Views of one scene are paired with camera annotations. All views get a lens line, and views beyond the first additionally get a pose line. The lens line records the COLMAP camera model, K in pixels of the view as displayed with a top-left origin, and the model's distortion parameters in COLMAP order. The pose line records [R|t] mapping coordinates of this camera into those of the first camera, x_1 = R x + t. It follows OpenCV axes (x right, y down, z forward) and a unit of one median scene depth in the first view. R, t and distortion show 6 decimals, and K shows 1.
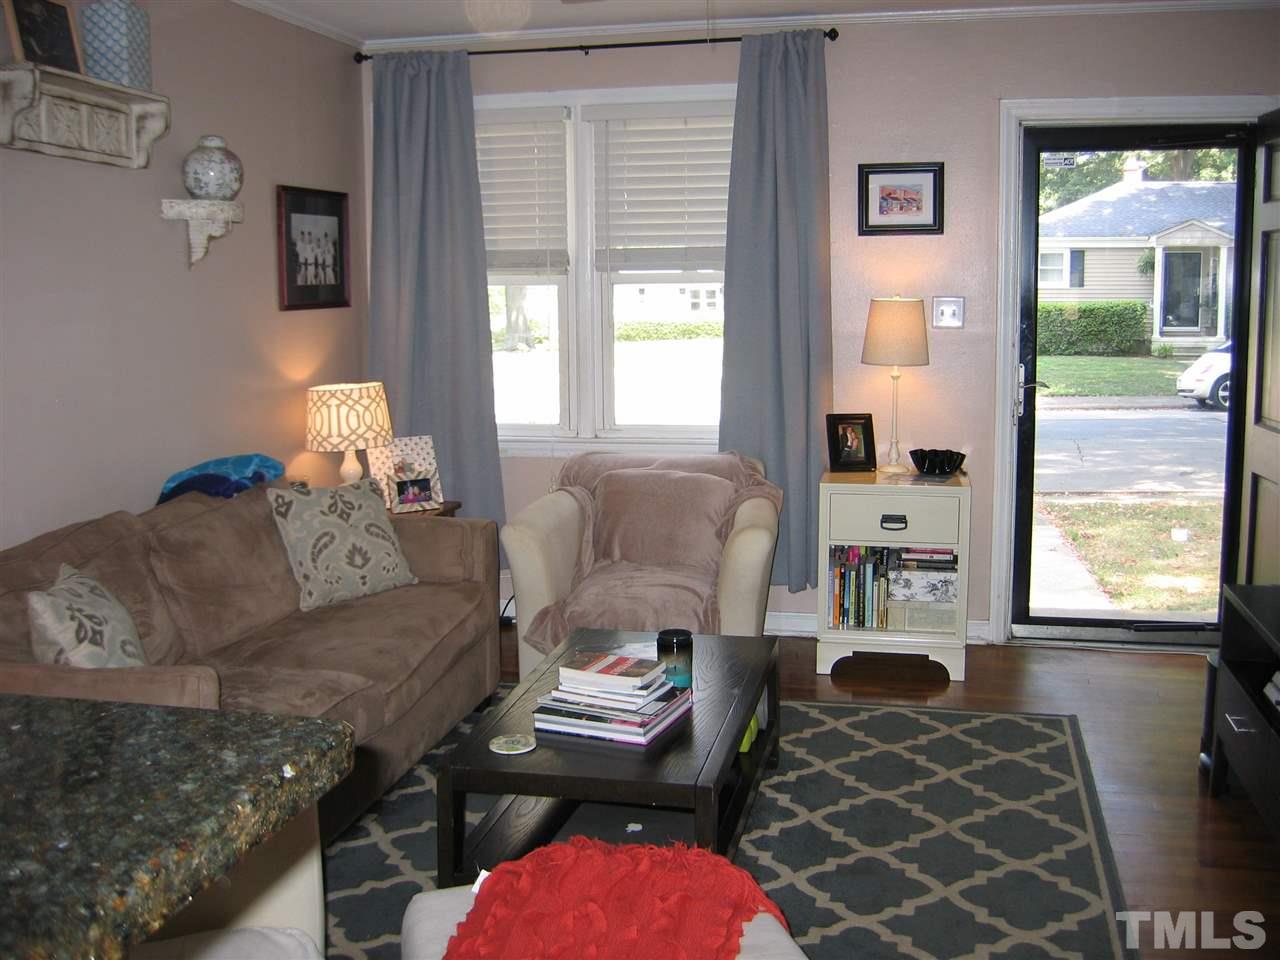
lens RADIAL K [[1313.5, 0, 628.0], [0, 1313.5, 457.9], [0, 0, 1]] dist [-0.099532, 0.000000]
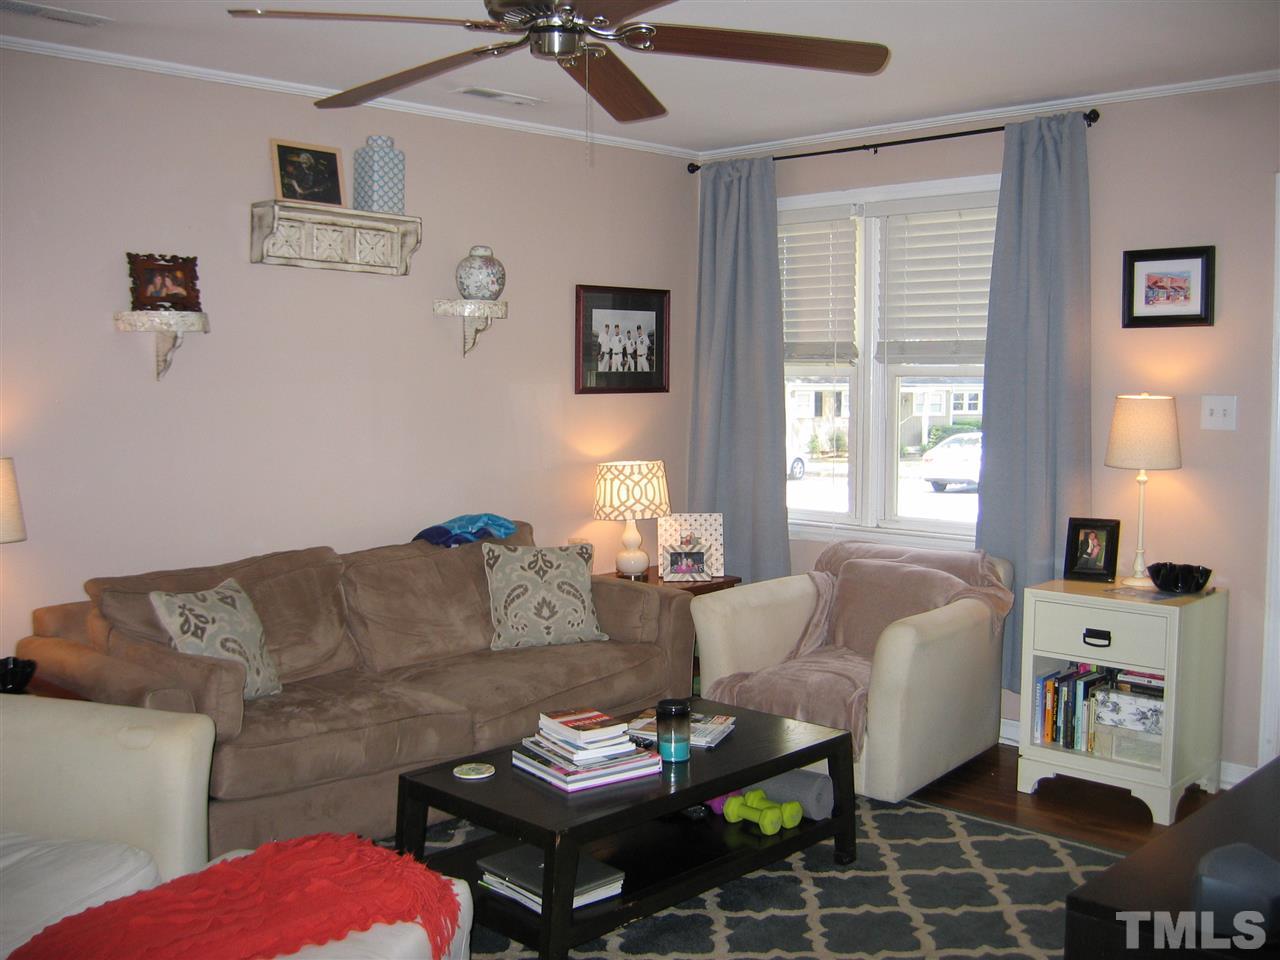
lens RADIAL K [[1313.5, 0, 621.1], [0, 1313.5, 454.7], [0, 0, 1]] dist [-0.099532, 0.000000]
pose [[0.849962, 0.044633, -0.524950, 0.371858], [-0.080862, 0.995651, -0.046273, -0.009331], [0.520601, 0.081779, 0.849874, 0.042593]]
